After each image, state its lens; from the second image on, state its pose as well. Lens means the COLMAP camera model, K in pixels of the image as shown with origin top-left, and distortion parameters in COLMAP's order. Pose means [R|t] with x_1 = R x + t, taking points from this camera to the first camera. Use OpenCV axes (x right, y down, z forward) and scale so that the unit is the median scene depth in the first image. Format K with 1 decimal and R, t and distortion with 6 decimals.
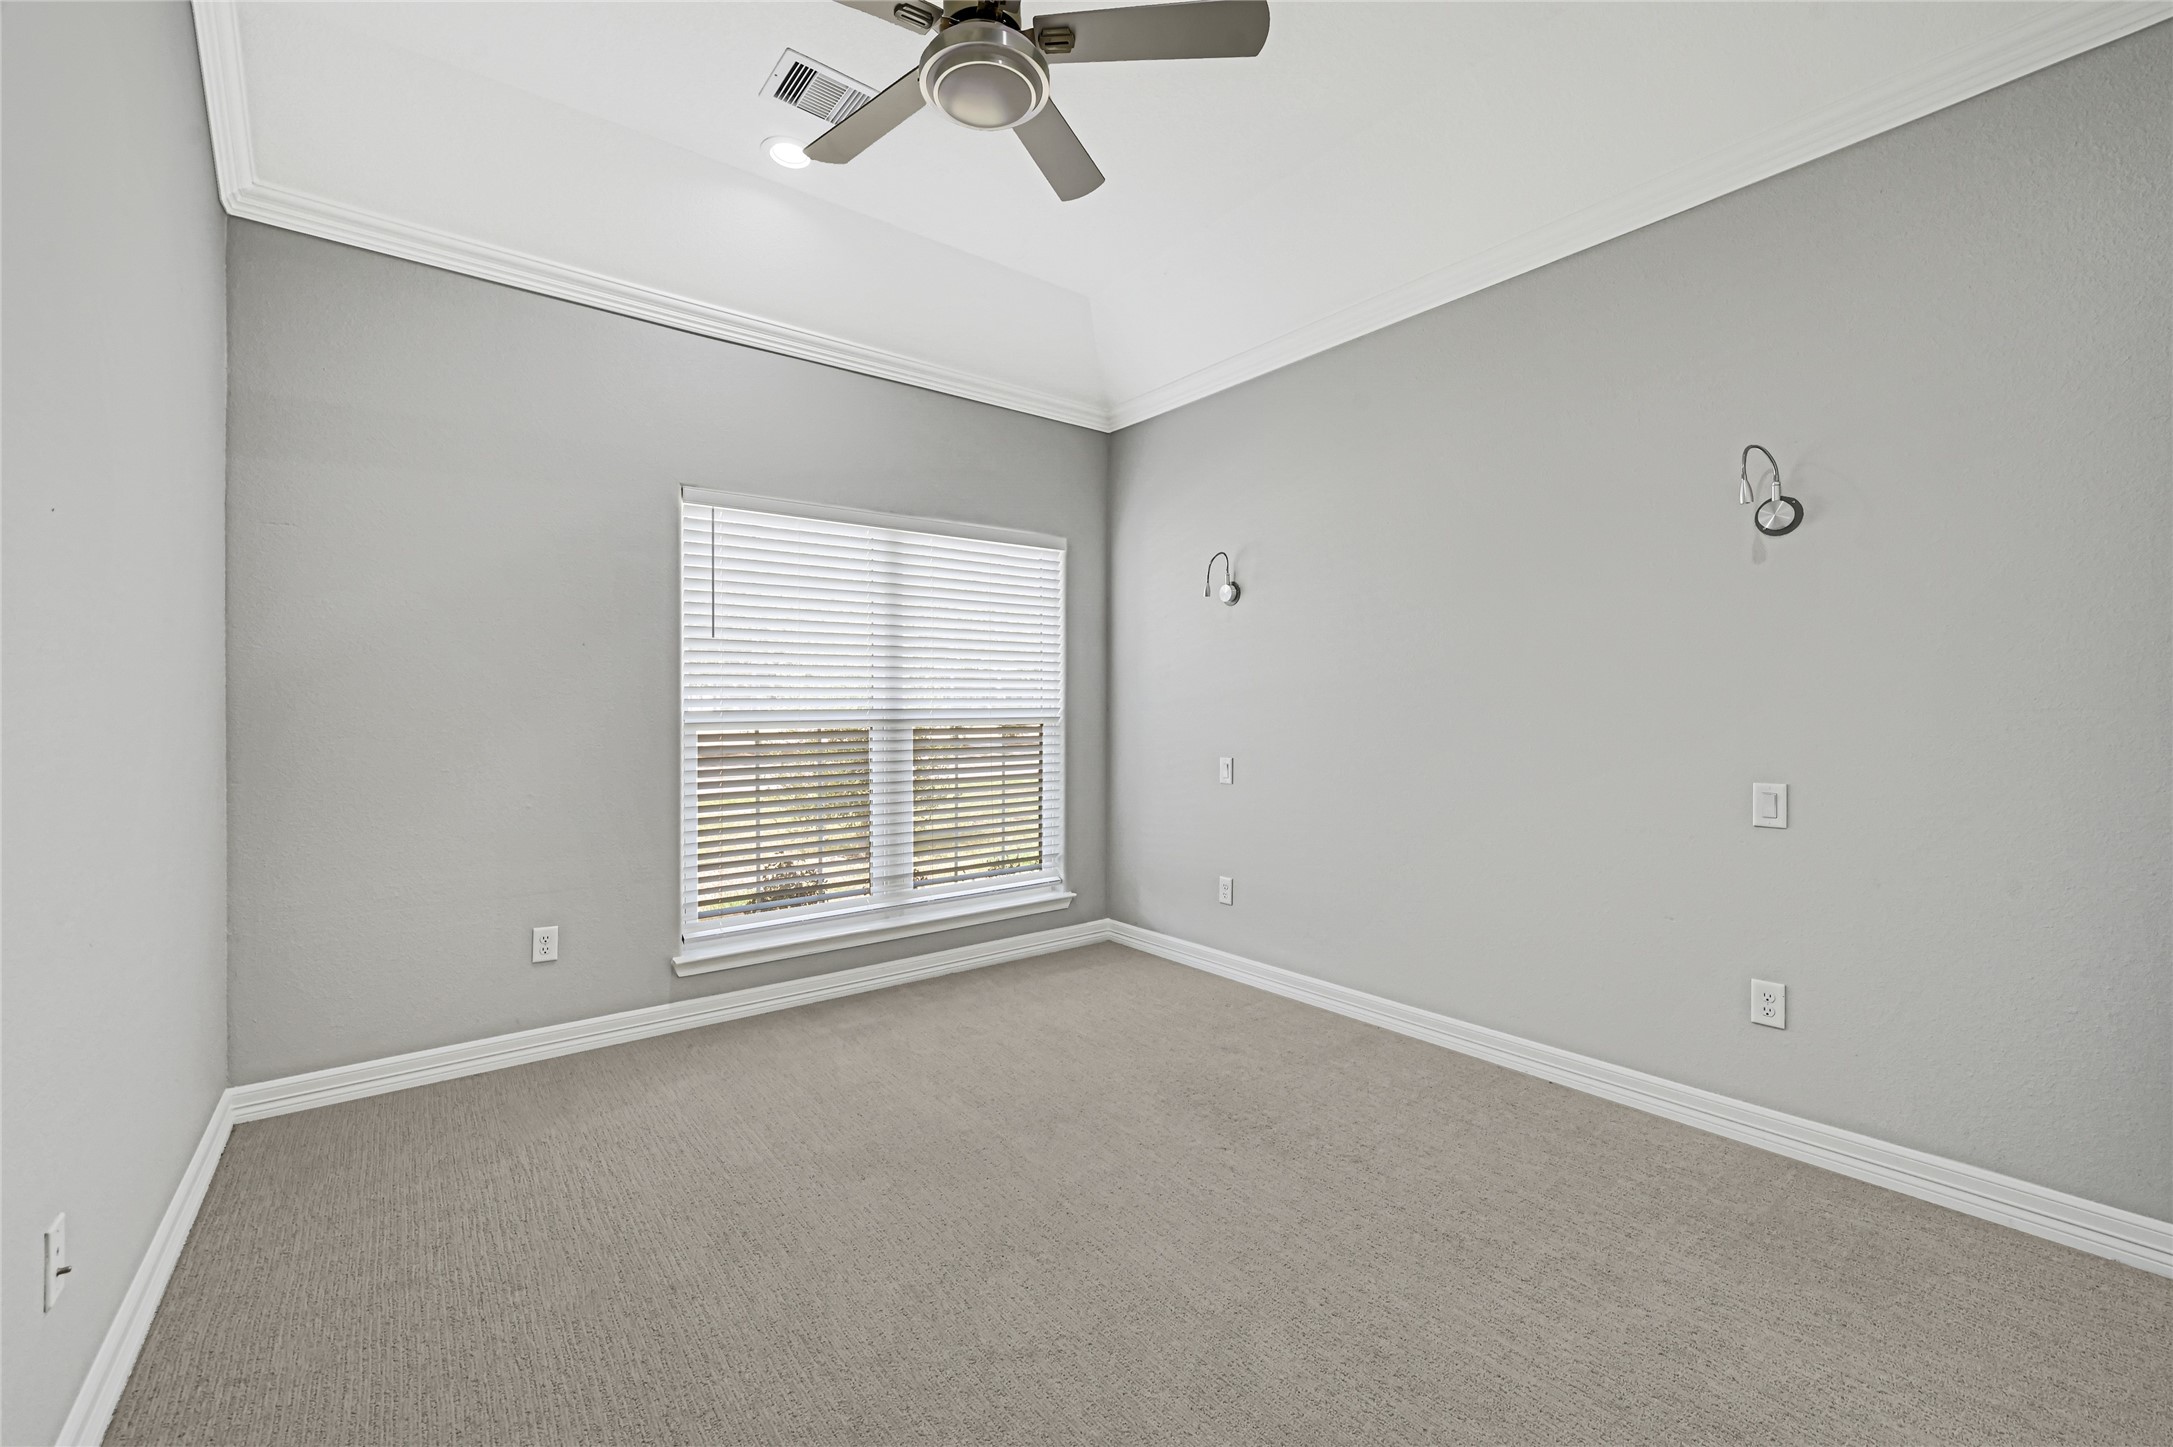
lens RADIAL K [[859.1, 0, 1086.5], [0, 859.1, 723.5], [0, 0, 1]] dist [-0.001523, 0.000066]
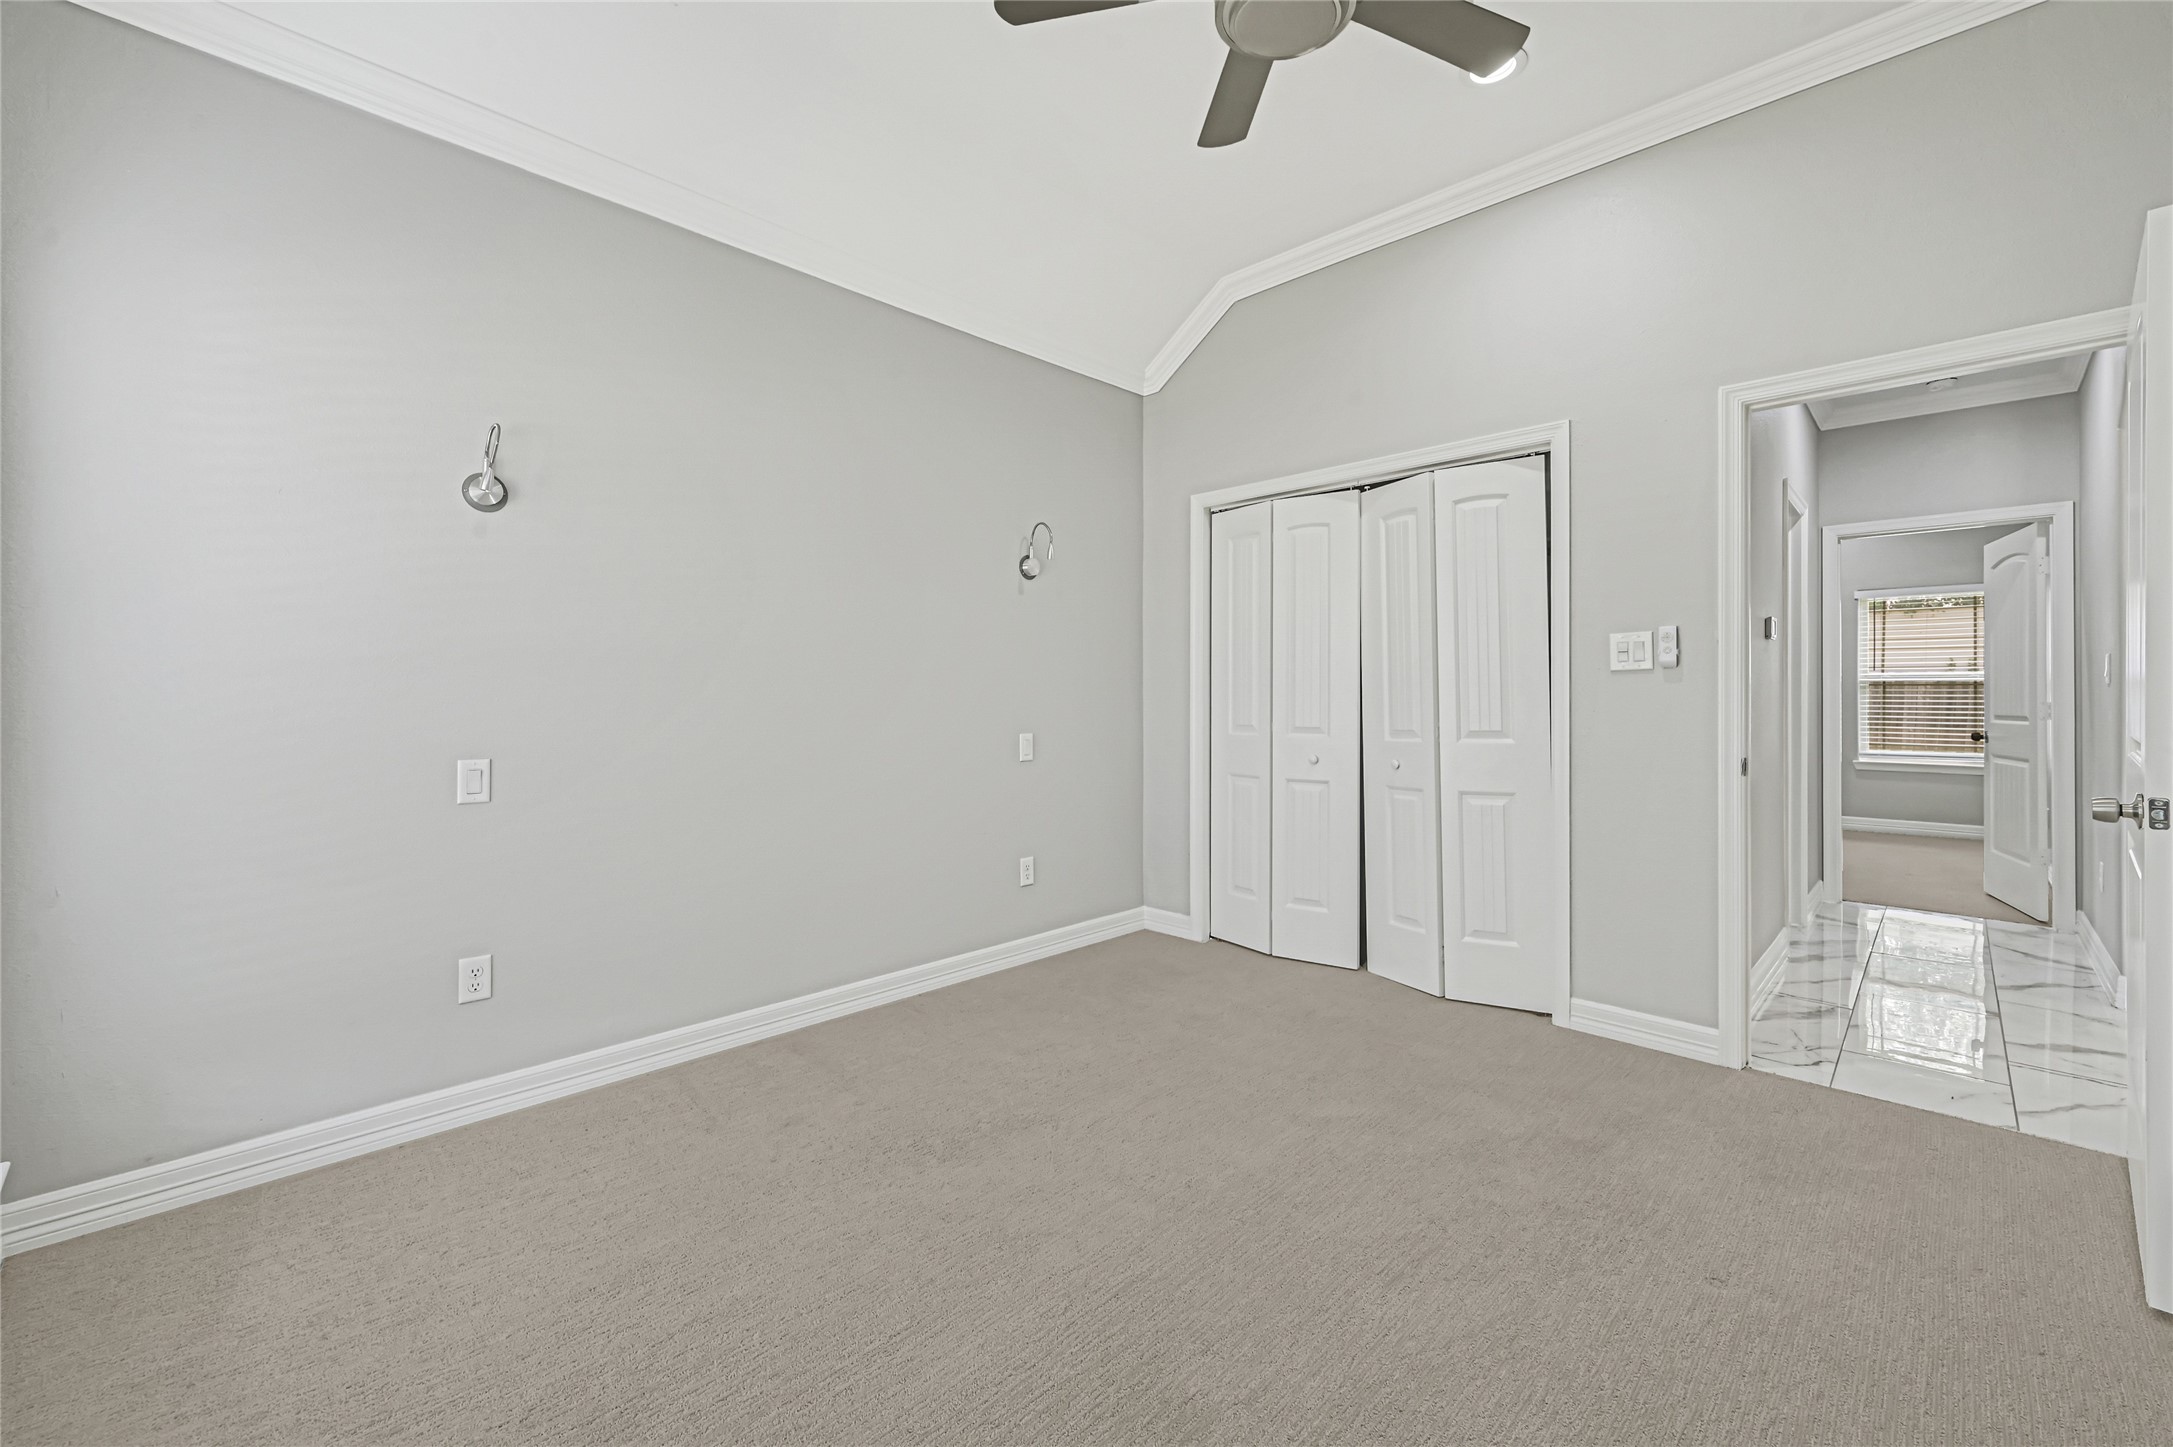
lens RADIAL K [[882.4, 0, 1098.1], [0, 882.4, 699.2], [0, 0, 1]] dist [-0.002208, -0.000118]
pose [[-0.111619, -0.007745, 0.993721, -0.500472], [0.010607, 0.999903, 0.008985, -0.004540], [-0.993694, 0.011544, -0.111526, 0.623196]]
